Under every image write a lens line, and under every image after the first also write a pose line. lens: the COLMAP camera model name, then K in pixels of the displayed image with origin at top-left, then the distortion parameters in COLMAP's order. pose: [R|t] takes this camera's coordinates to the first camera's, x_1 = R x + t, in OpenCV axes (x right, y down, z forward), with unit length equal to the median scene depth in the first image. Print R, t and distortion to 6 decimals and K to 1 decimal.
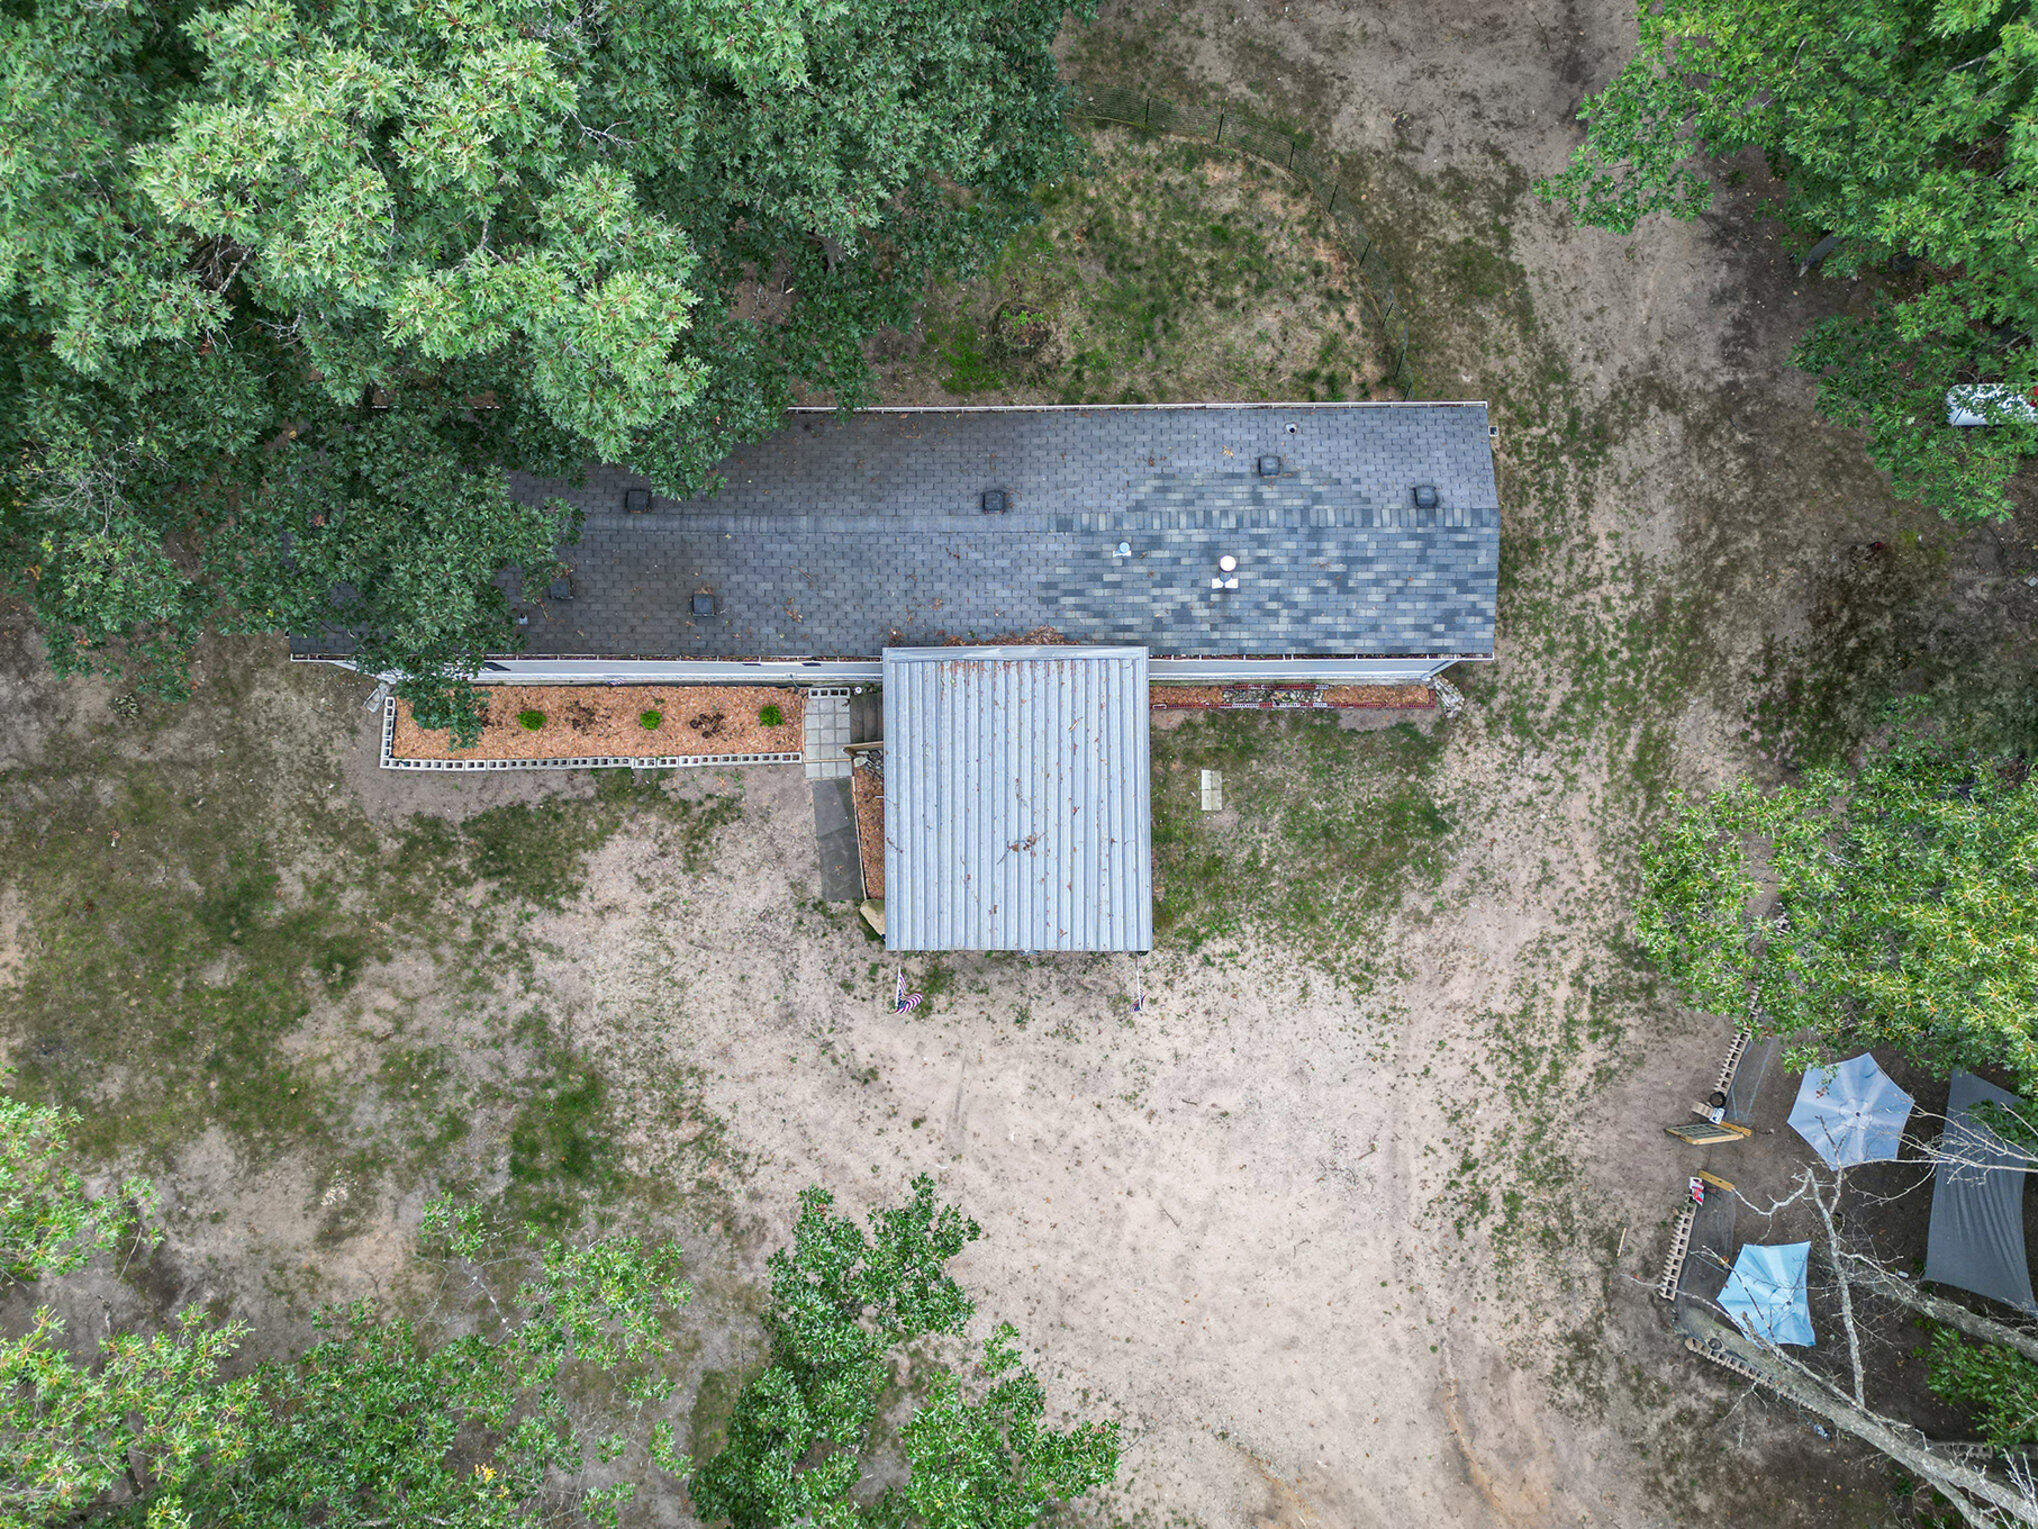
lens RADIAL K [[1401.7, 0, 1019.0], [0, 1401.7, 764.5], [0, 0, 1]] dist [0.008492, -0.004222]
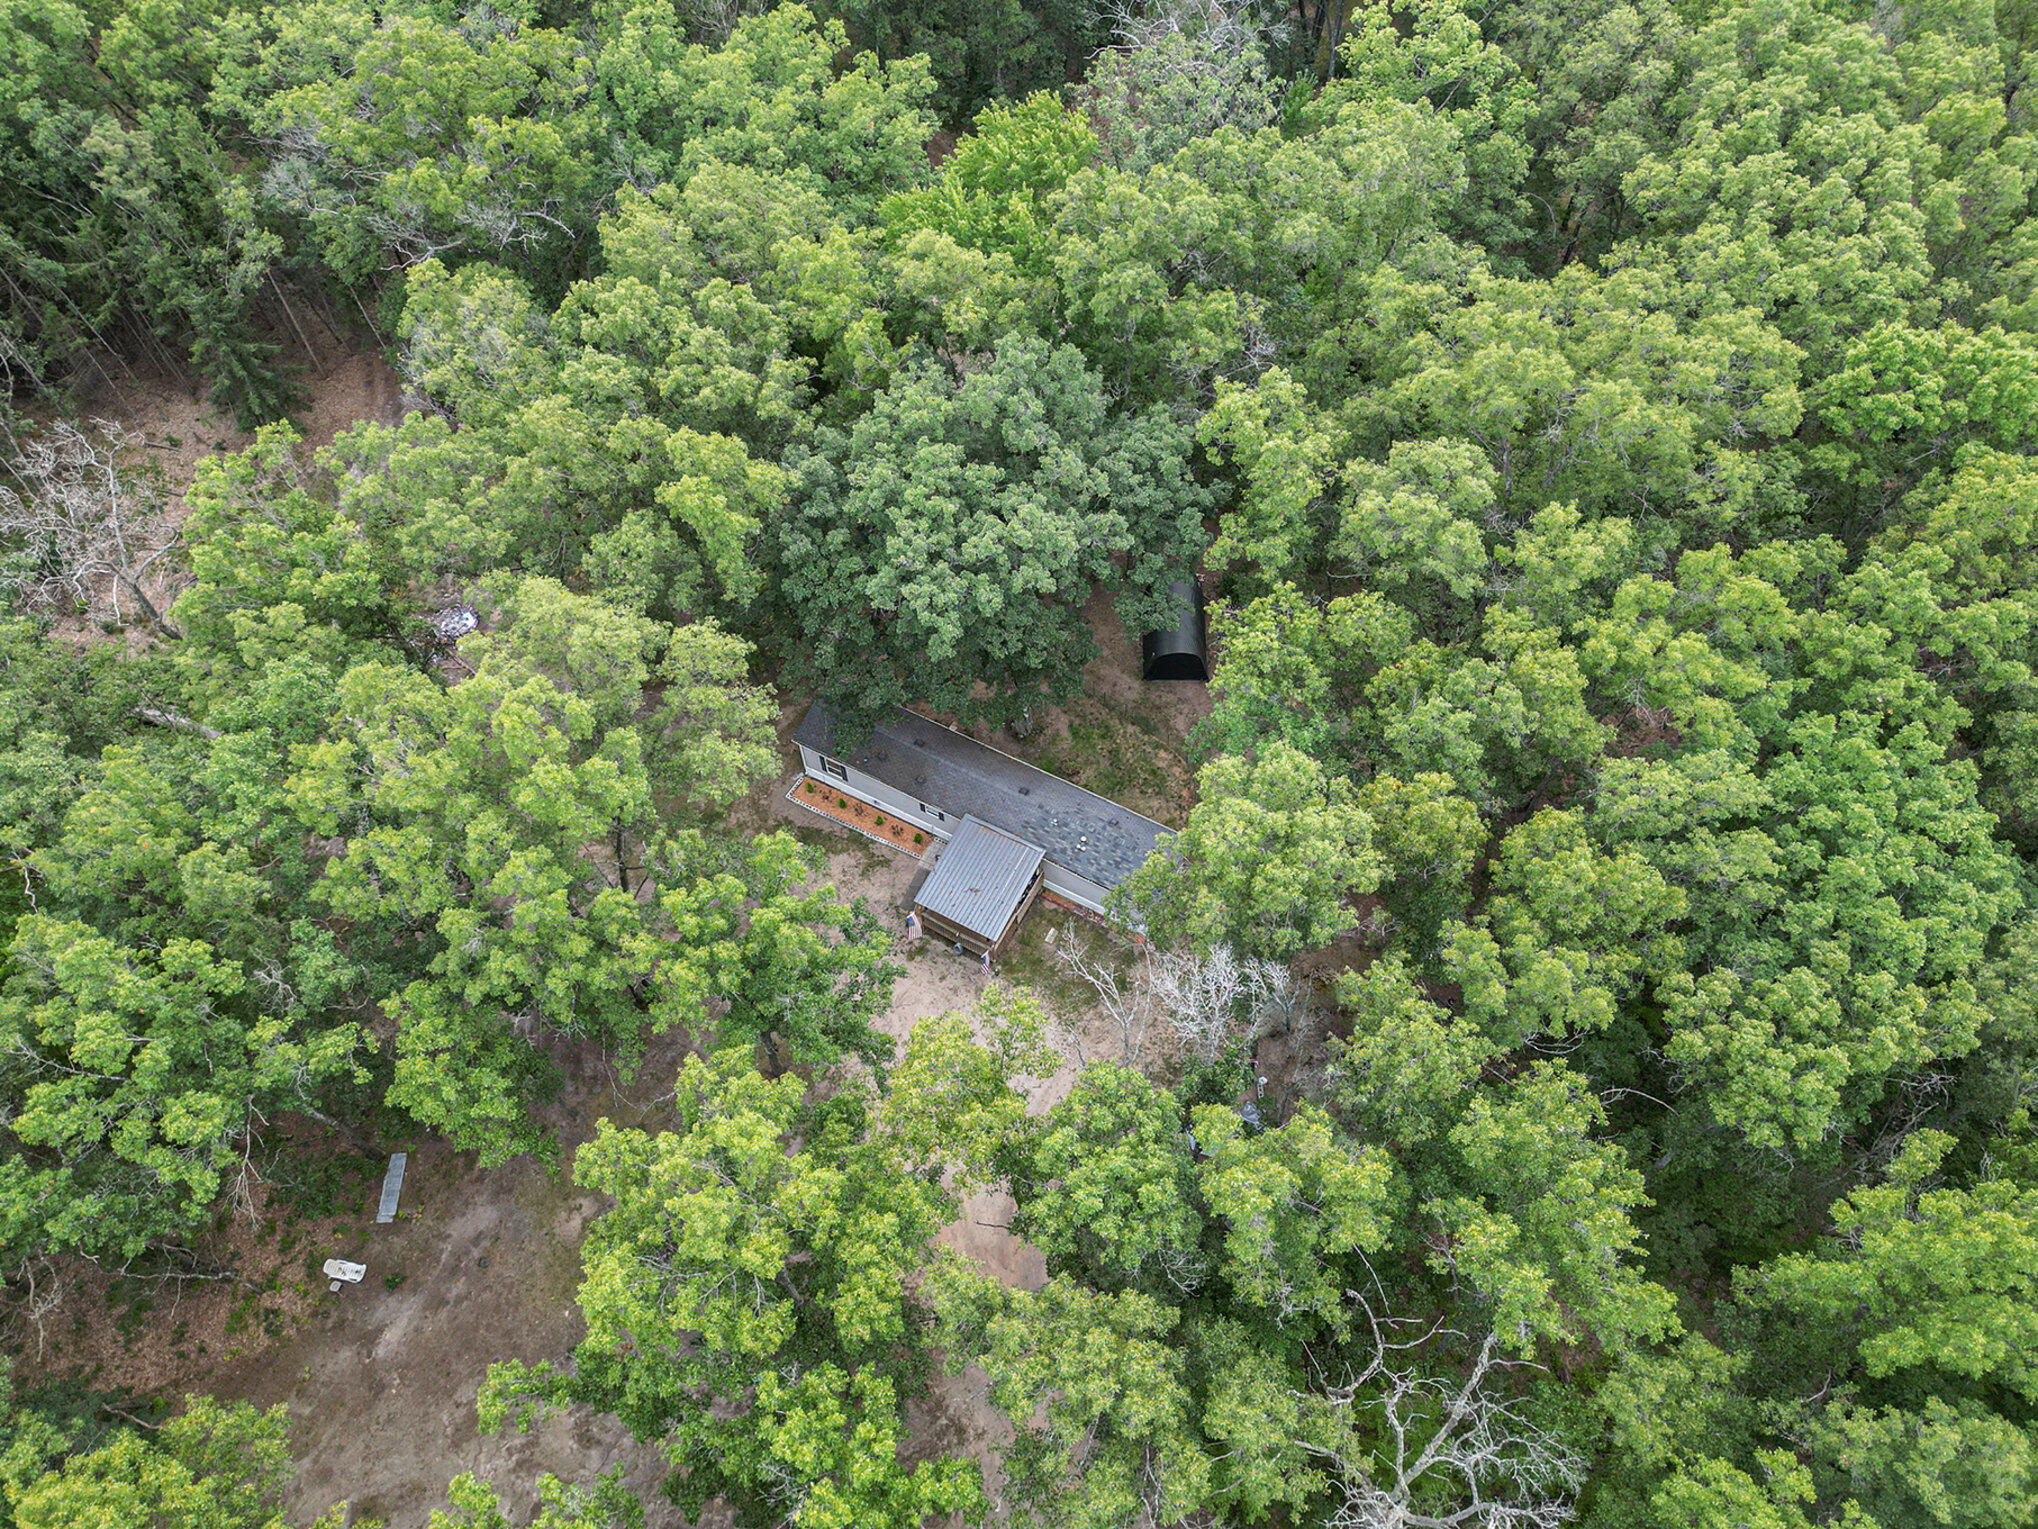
lens RADIAL K [[1401.7, 0, 1019.0], [0, 1401.7, 764.5], [0, 0, 1]] dist [0.008492, -0.004222]
pose [[0.880069, 0.404477, -0.248752, 0.627107], [-0.473819, 0.782462, -0.404040, 0.880836], [0.031214, 0.473446, 0.880270, -1.480587]]
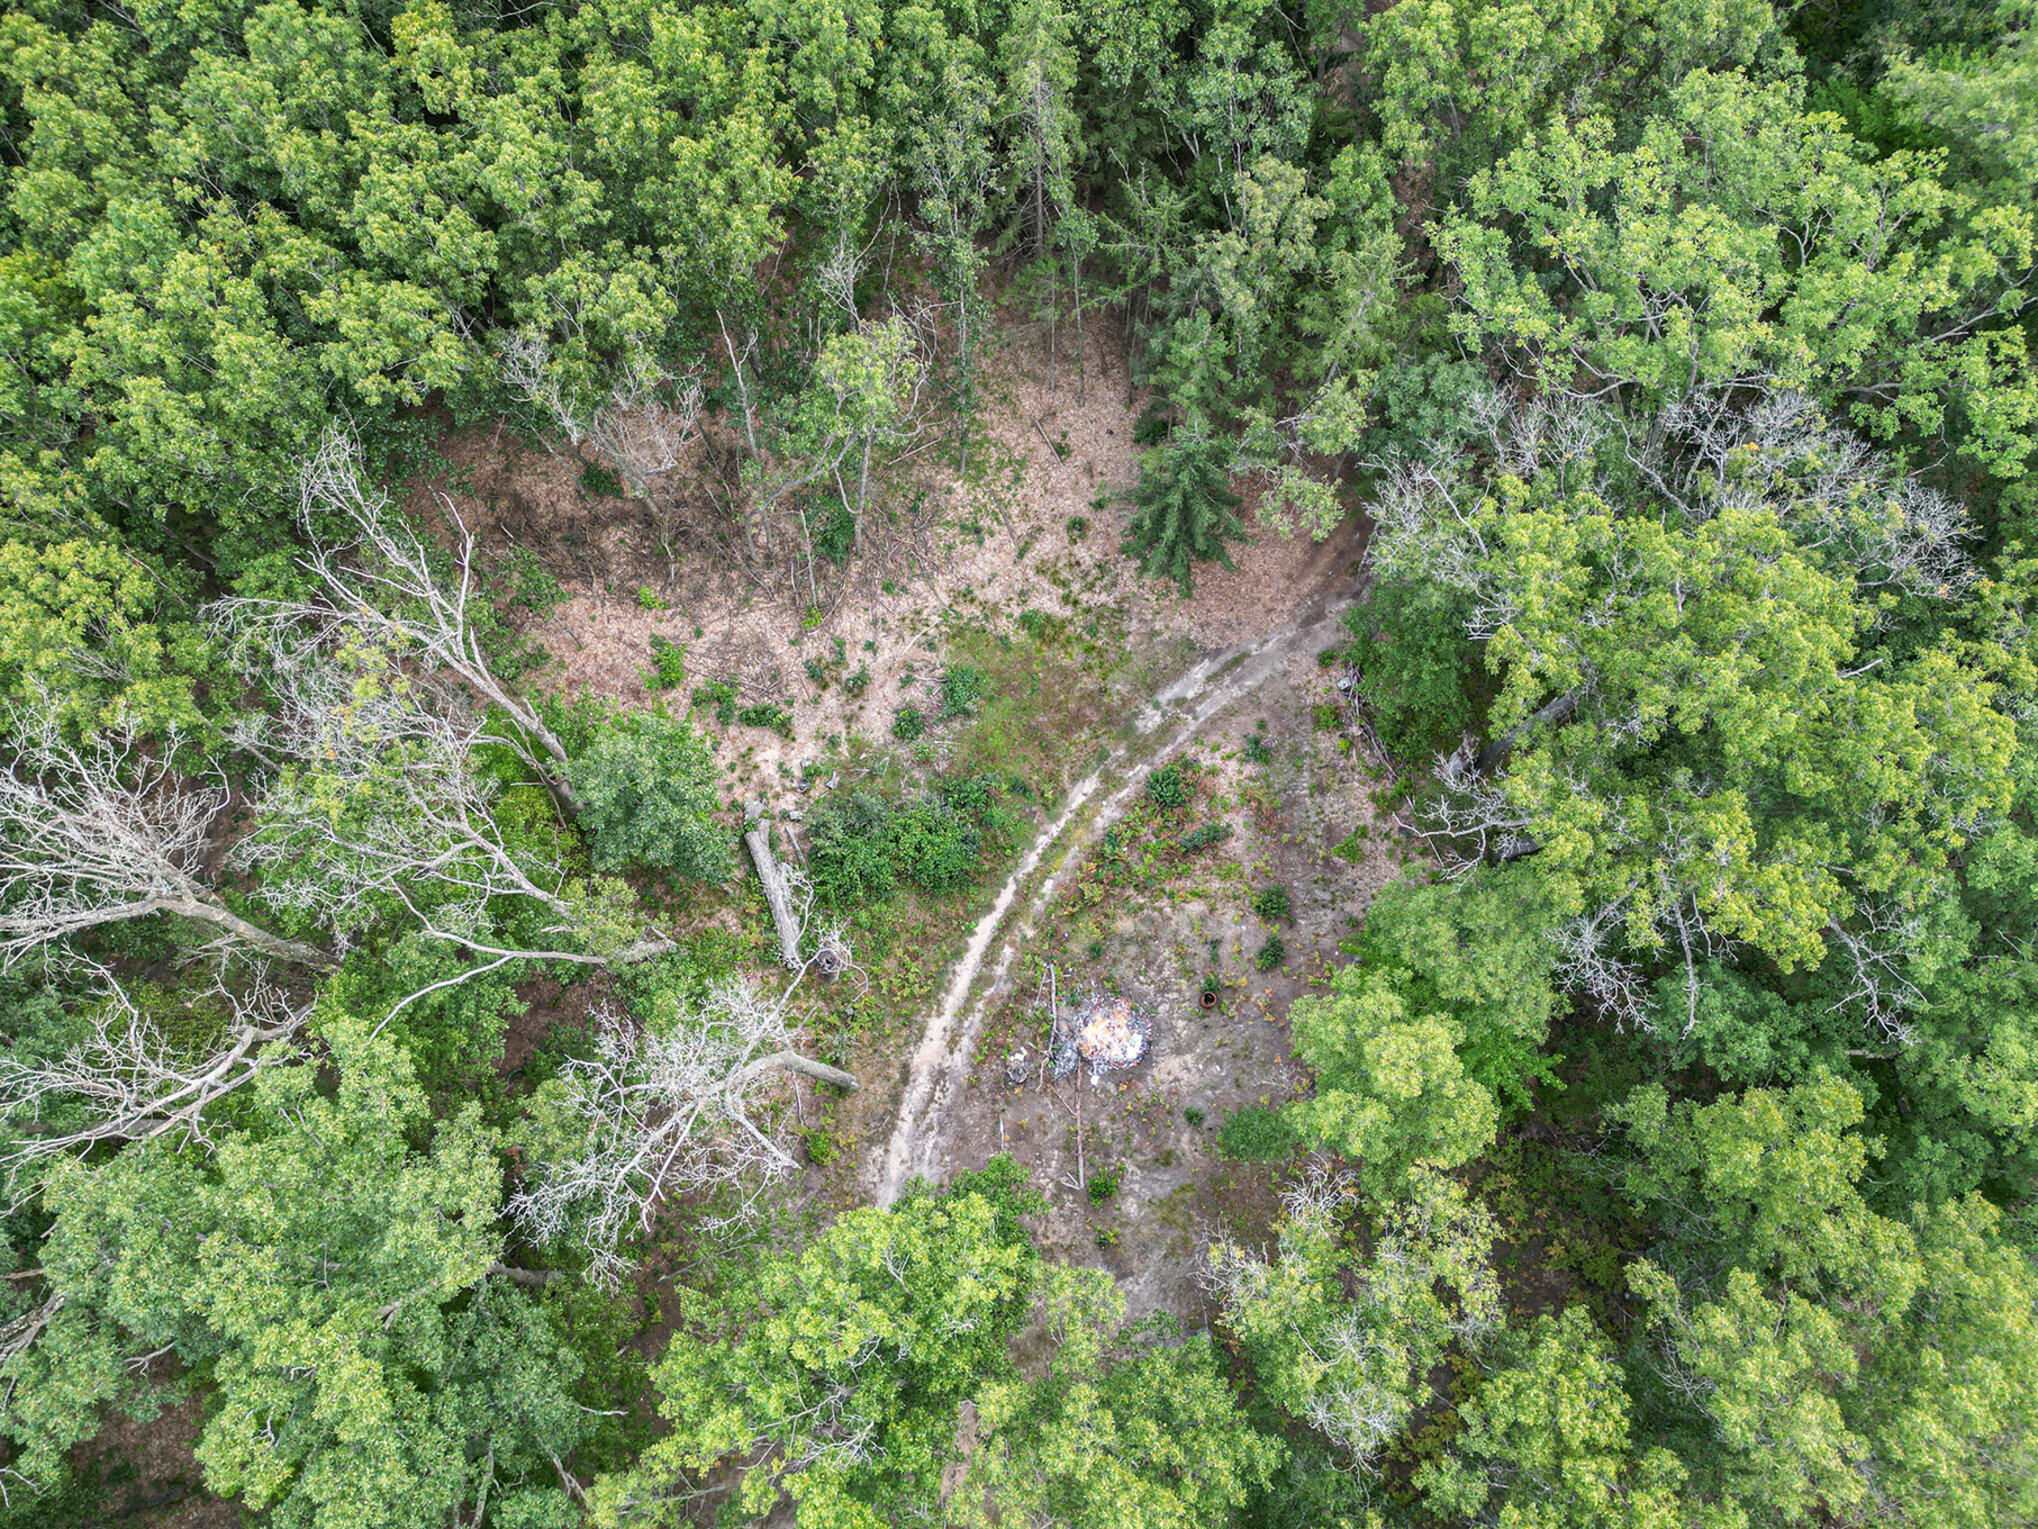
lens RADIAL K [[1401.7, 0, 1019.0], [0, 1401.7, 764.5], [0, 0, 1]] dist [0.008492, -0.004222]
pose [[0.196342, 0.951537, -0.236701, -1.394016], [-0.976906, 0.210581, 0.036194, -0.091369], [0.084285, 0.224128, 0.970908, -1.087810]]
